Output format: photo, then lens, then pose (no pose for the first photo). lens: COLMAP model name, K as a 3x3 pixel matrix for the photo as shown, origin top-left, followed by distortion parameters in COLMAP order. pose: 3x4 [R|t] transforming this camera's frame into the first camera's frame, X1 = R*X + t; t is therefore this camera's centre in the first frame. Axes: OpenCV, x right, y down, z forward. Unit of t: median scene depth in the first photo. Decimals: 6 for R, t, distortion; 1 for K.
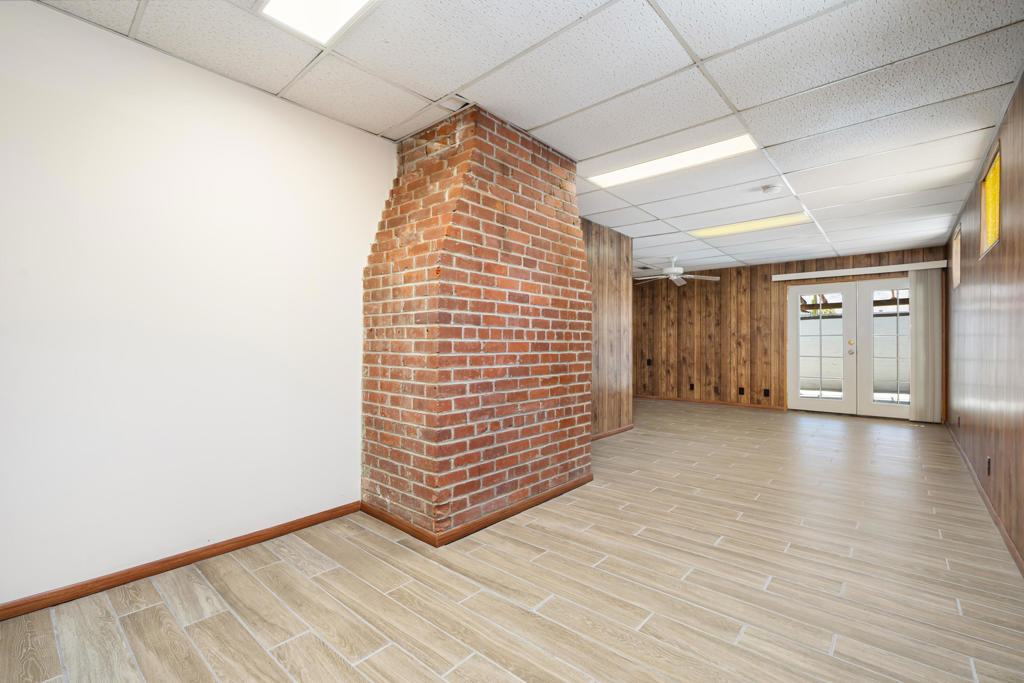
lens RADIAL K [[448.6, 0, 514.8], [0, 448.6, 340.3], [0, 0, 1]] dist [-0.000113, 0.000141]
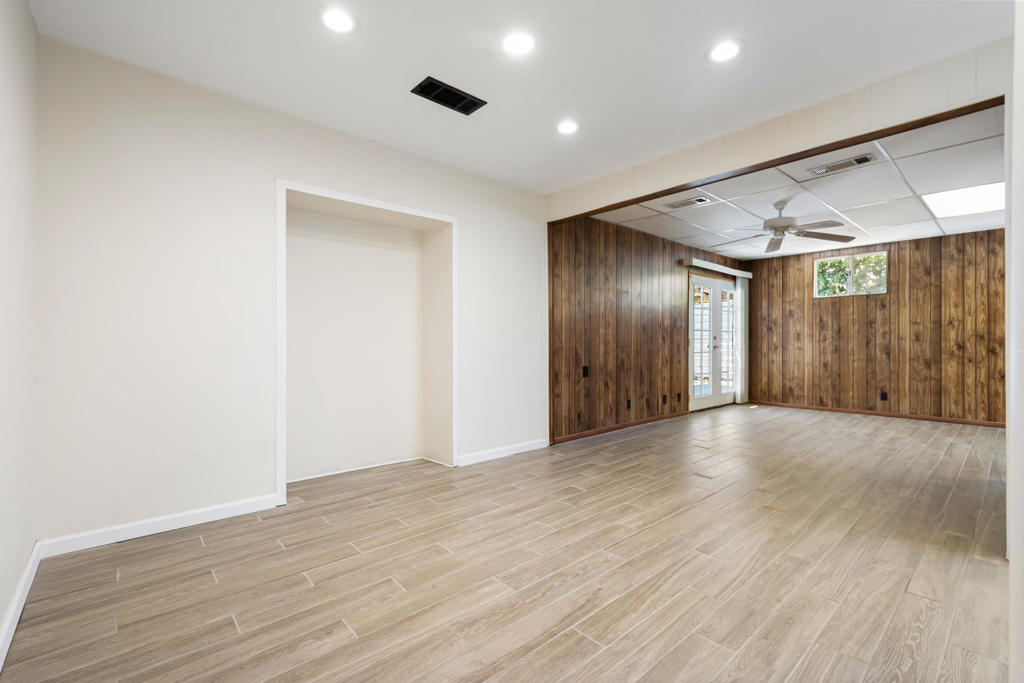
lens RADIAL K [[448.6, 0, 514.8], [0, 448.6, 340.3], [0, 0, 1]] dist [-0.000113, 0.000141]
pose [[0.129678, -0.000925, 0.991556, -0.285736], [-0.006043, 0.999980, 0.001723, 0.010697], [-0.991538, -0.006216, 0.129670, 1.101900]]
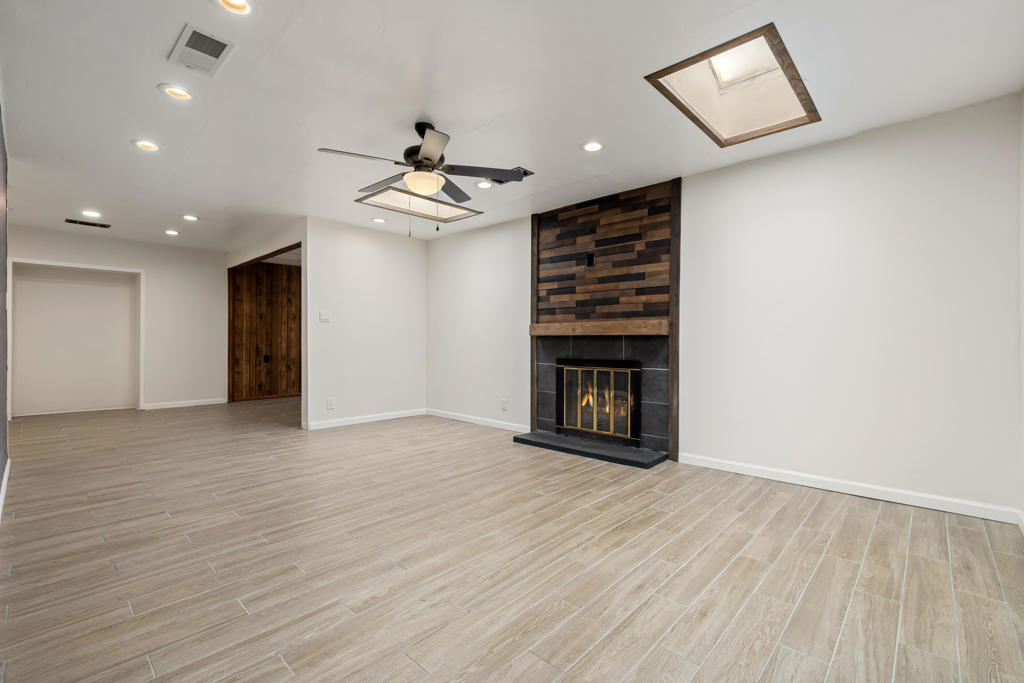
lens RADIAL K [[451.4, 0, 512.0], [0, 451.4, 341.5], [0, 0, 1]] dist [-0.001014, -0.000351]
pose [[0.037047, -0.003892, 0.999306, -0.637640], [-0.012554, 0.999912, 0.004359, 0.004617], [-0.999235, -0.012707, 0.036995, 0.515371]]
